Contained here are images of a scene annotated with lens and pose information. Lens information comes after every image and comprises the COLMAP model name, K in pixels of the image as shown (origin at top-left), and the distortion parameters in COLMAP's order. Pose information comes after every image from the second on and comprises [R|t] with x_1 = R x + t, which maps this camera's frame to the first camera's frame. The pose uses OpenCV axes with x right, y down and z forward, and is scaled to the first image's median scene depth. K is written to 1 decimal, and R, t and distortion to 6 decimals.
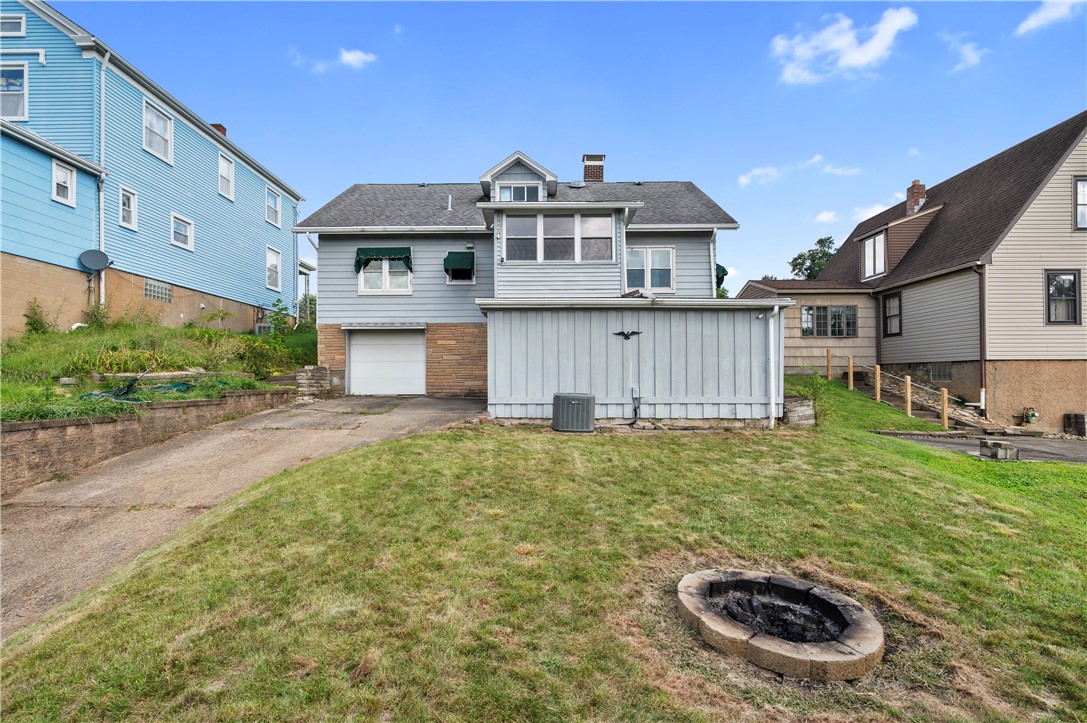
lens RADIAL K [[500.6, 0, 541.5], [0, 500.6, 375.3], [0, 0, 1]] dist [0.000295, 0.000063]
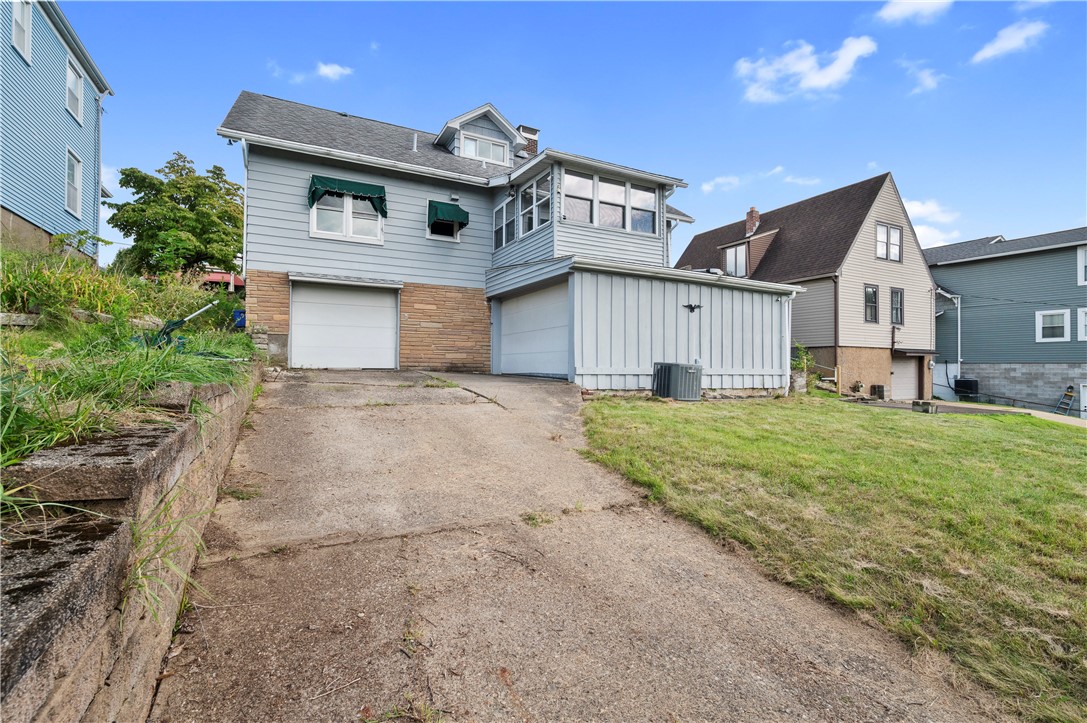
lens RADIAL K [[491.2, 0, 543.5], [0, 491.2, 361.5], [0, 0, 1]] dist [-0.000858, -0.000363]
pose [[0.884049, 0.015589, 0.467135, -0.401462], [-0.015108, 0.999874, -0.004774, 0.027505], [-0.467150, -0.002837, 0.884173, 0.176519]]
